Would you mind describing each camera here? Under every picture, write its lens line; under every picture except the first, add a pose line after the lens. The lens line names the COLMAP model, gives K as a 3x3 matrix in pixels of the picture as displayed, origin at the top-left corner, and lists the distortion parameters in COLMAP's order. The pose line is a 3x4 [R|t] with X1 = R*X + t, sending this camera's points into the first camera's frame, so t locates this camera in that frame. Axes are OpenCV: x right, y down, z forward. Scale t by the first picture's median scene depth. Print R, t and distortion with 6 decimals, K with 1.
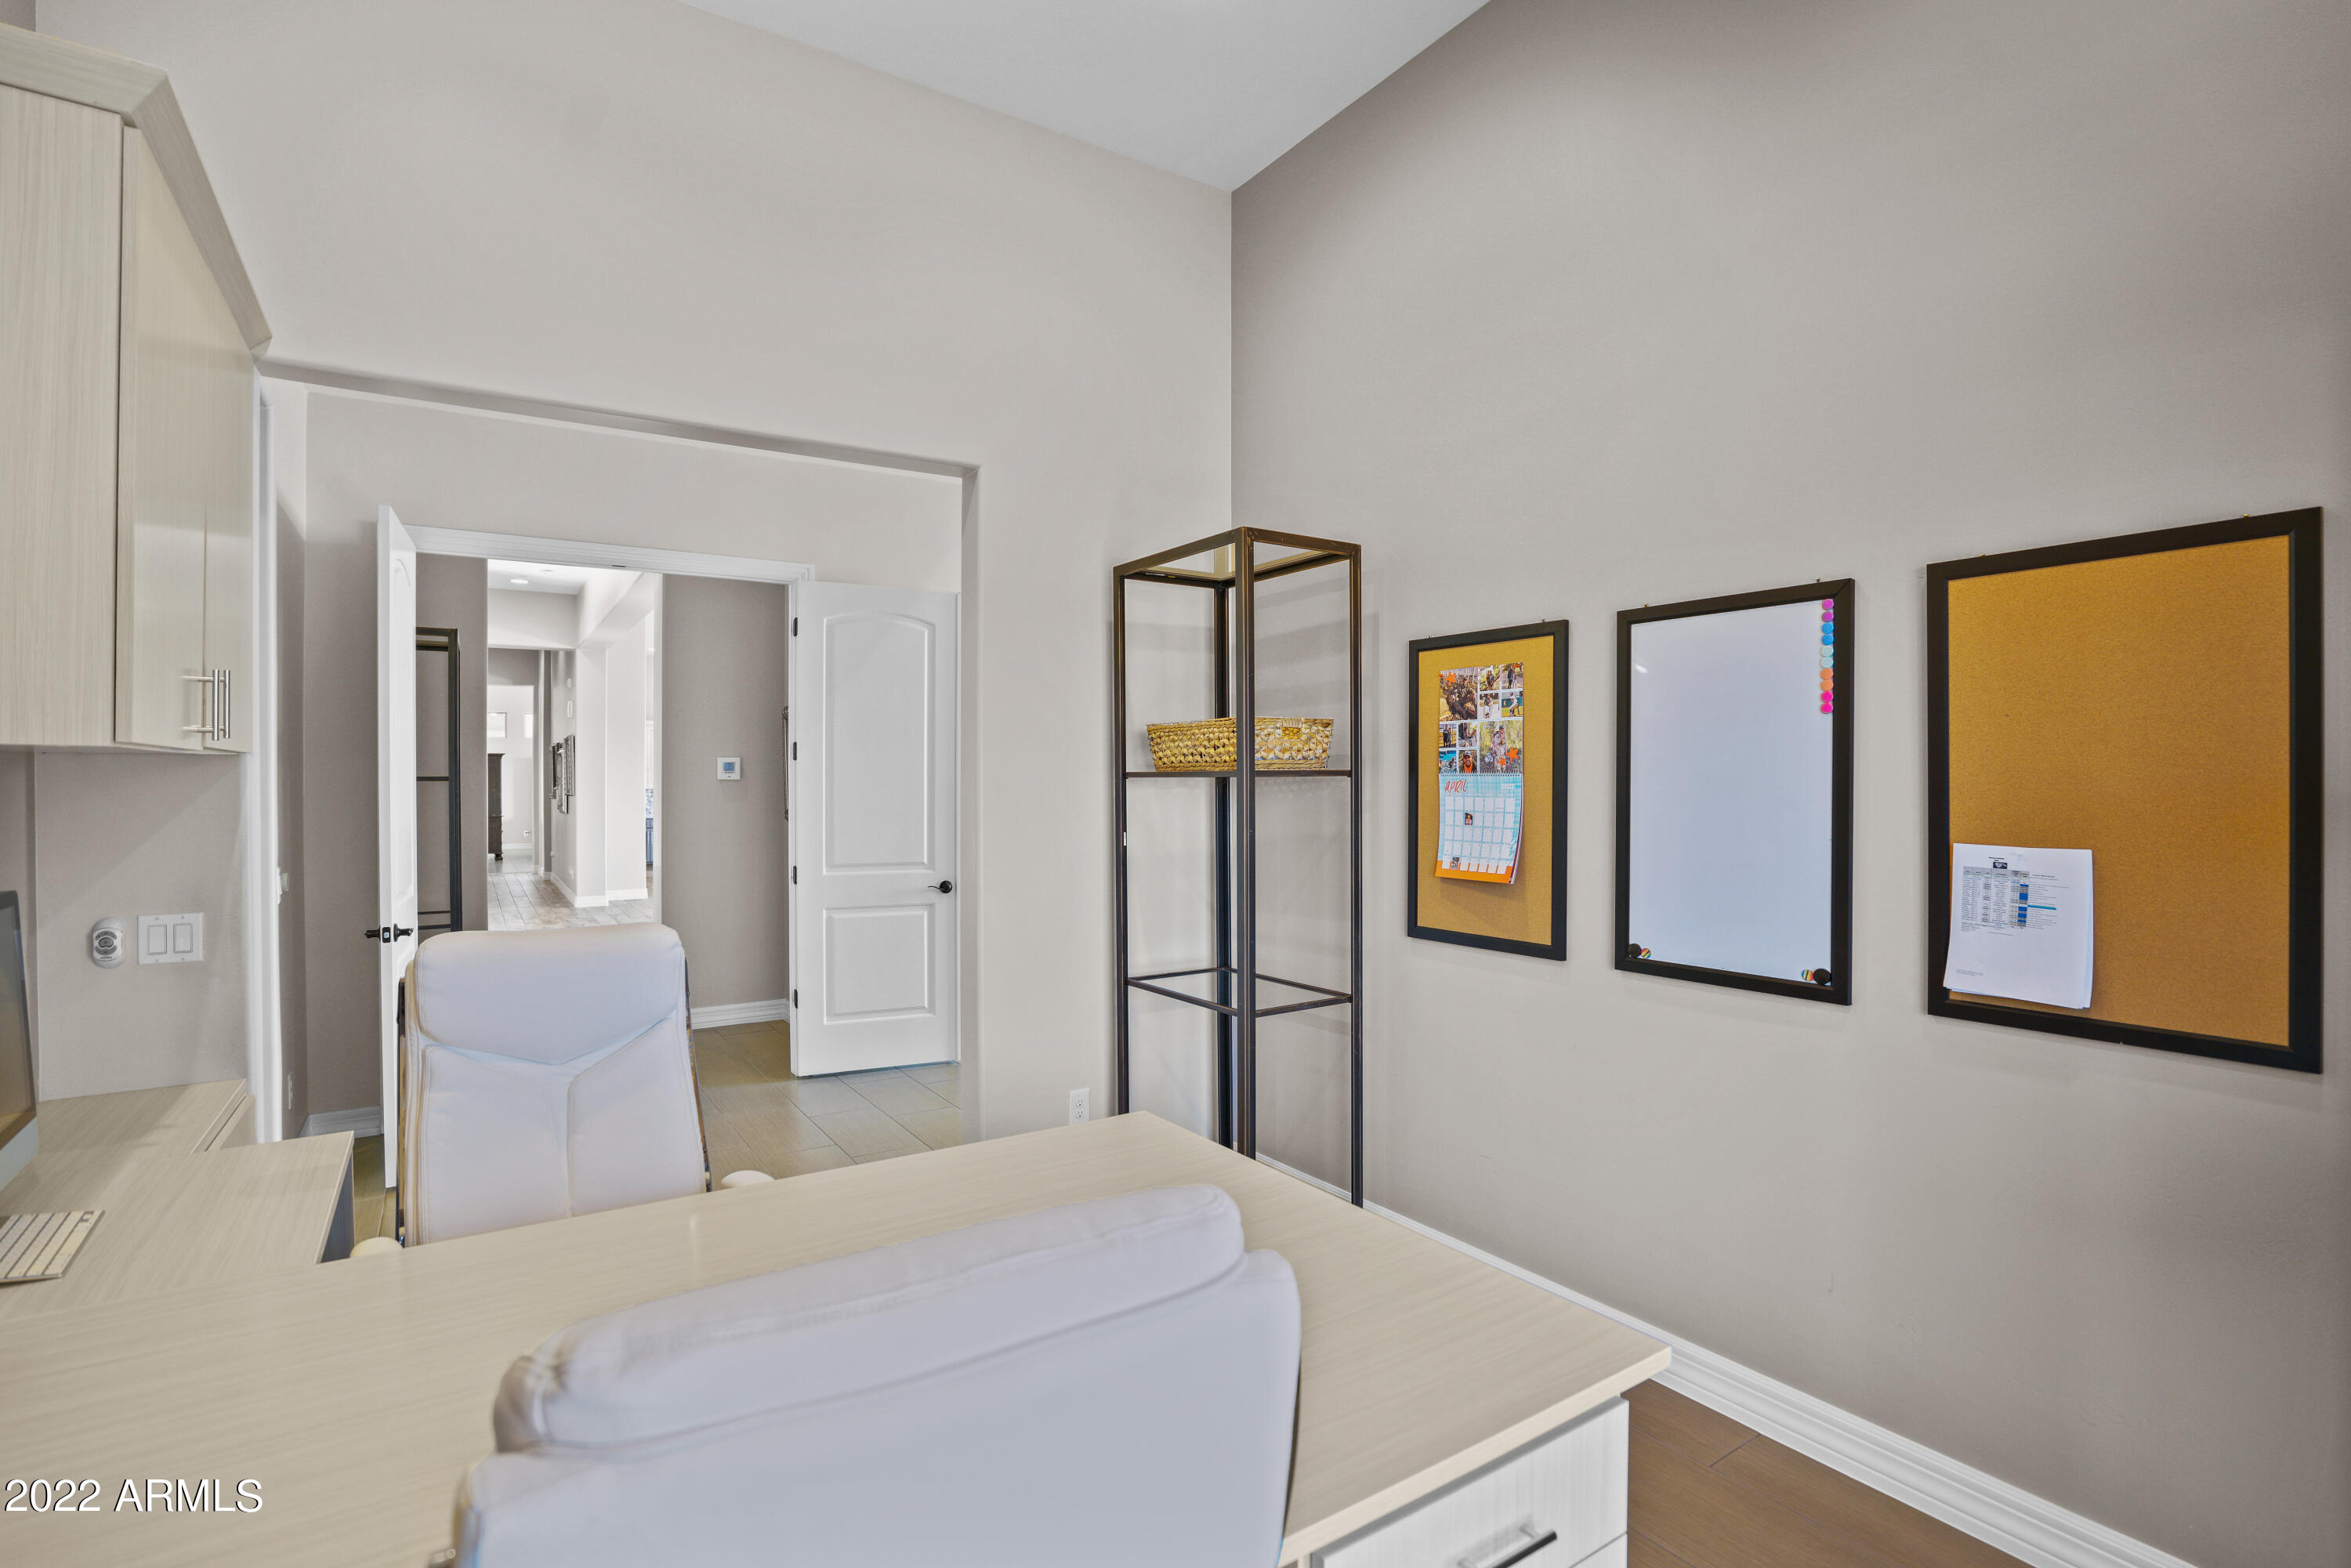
lens RADIAL K [[1098.6, 0, 1184.2], [0, 1098.6, 783.3], [0, 0, 1]] dist [-0.045640, 0.011782]
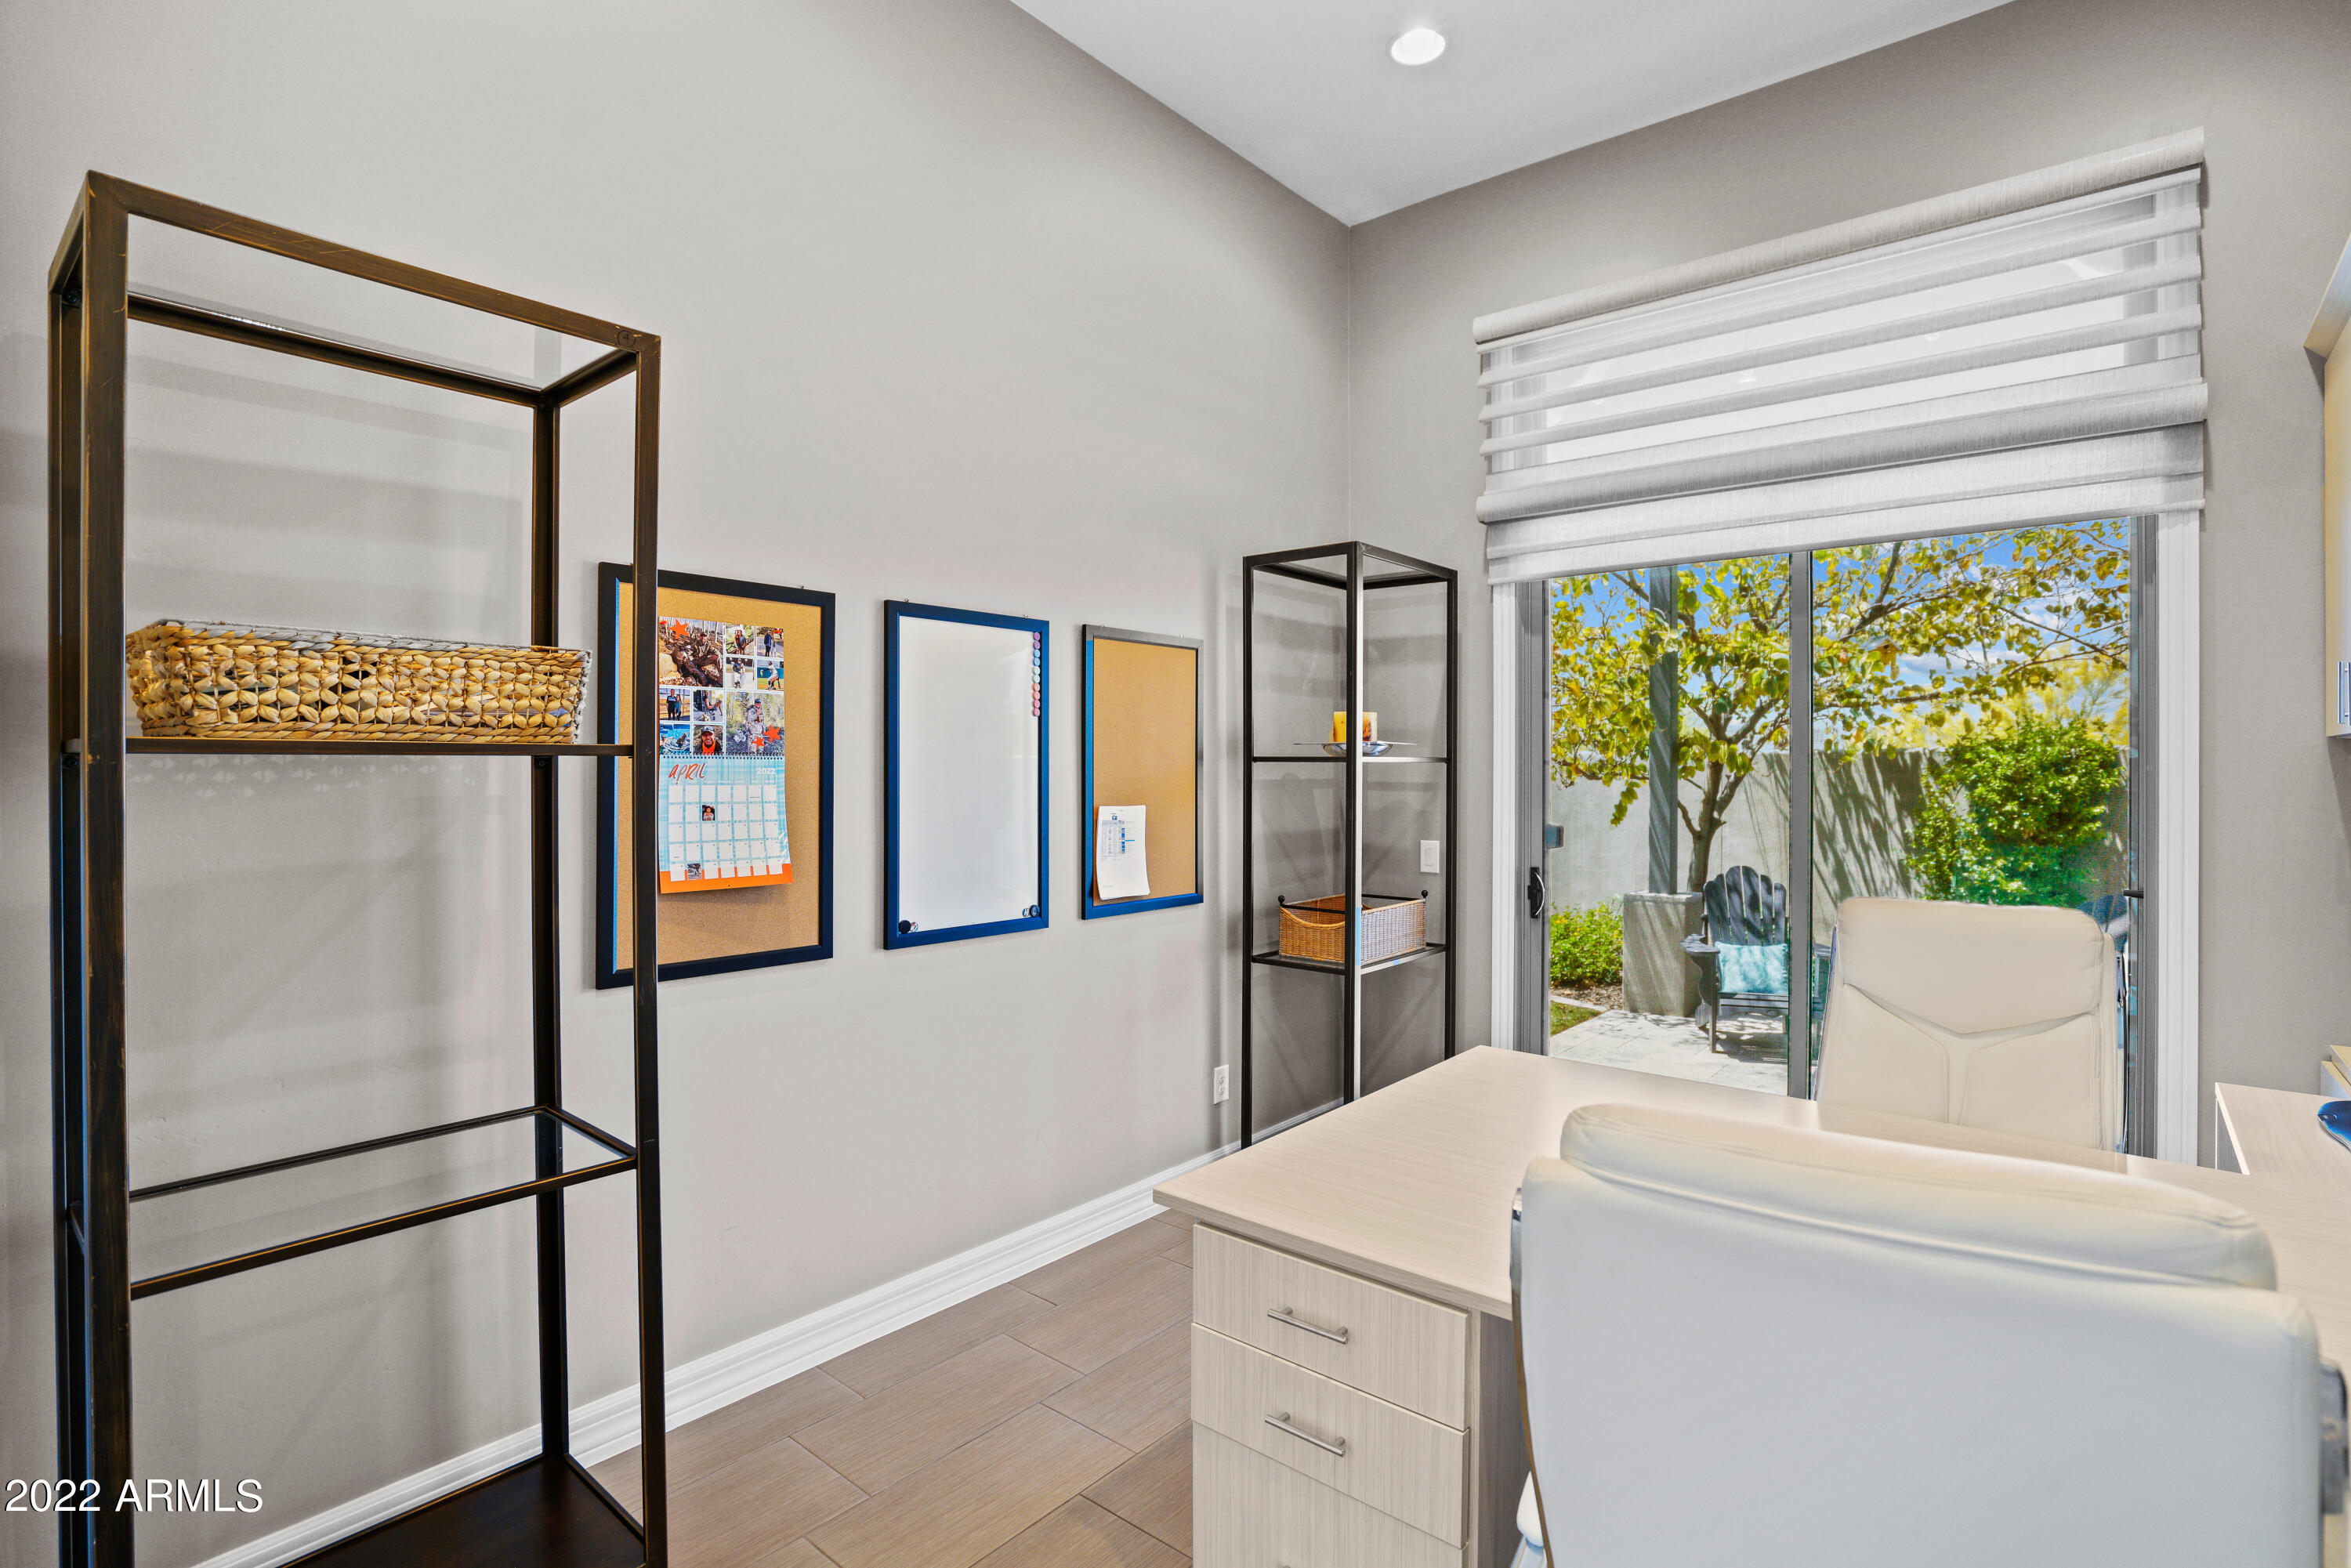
lens RADIAL K [[1098.6, 0, 1188.2], [0, 1098.6, 776.2], [0, 0, 1]] dist [-0.045640, 0.011782]
pose [[-0.256934, -0.005910, 0.966411, -0.599699], [0.000967, 0.999979, 0.006372, 0.001458], [-0.966428, 0.002571, -0.256923, 0.891178]]
